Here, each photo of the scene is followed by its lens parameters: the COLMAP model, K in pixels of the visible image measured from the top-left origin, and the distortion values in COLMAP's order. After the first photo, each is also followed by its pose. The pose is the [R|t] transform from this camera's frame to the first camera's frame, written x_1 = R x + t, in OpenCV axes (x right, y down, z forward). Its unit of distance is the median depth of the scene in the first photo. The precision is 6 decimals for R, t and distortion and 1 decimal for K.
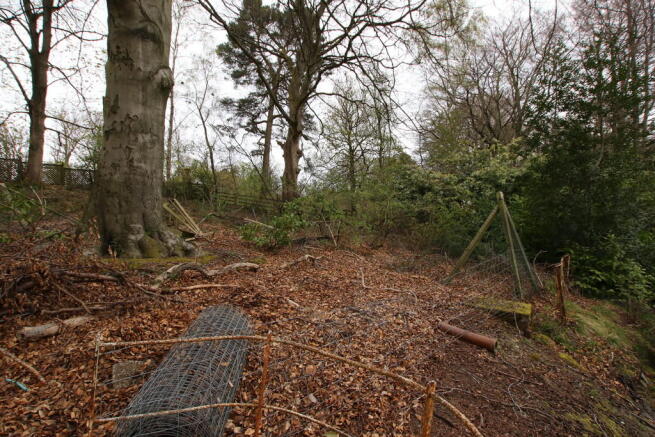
lens RADIAL K [[303.1, 0, 326.2], [0, 303.1, 219.3], [0, 0, 1]] dist [-0.000317, -0.000010]
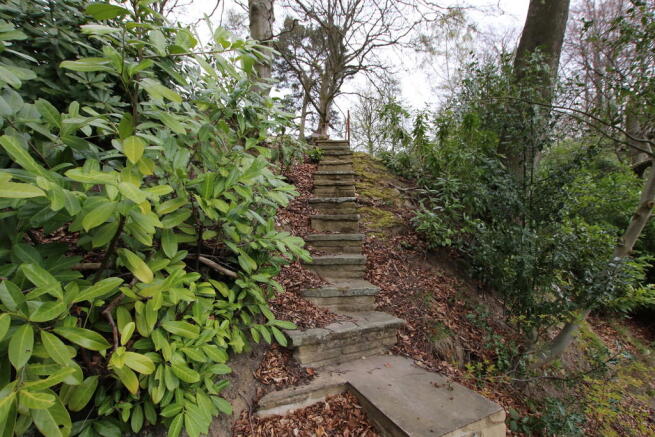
lens RADIAL K [[303.1, 0, 328.4], [0, 303.1, 217.6], [0, 0, 1]] dist [-0.000317, -0.000010]
pose [[0.996967, 0.010042, -0.077169, 0.017654], [-0.011224, 0.999826, -0.014899, 0.112201], [0.077006, 0.015720, 0.996907, -0.237913]]
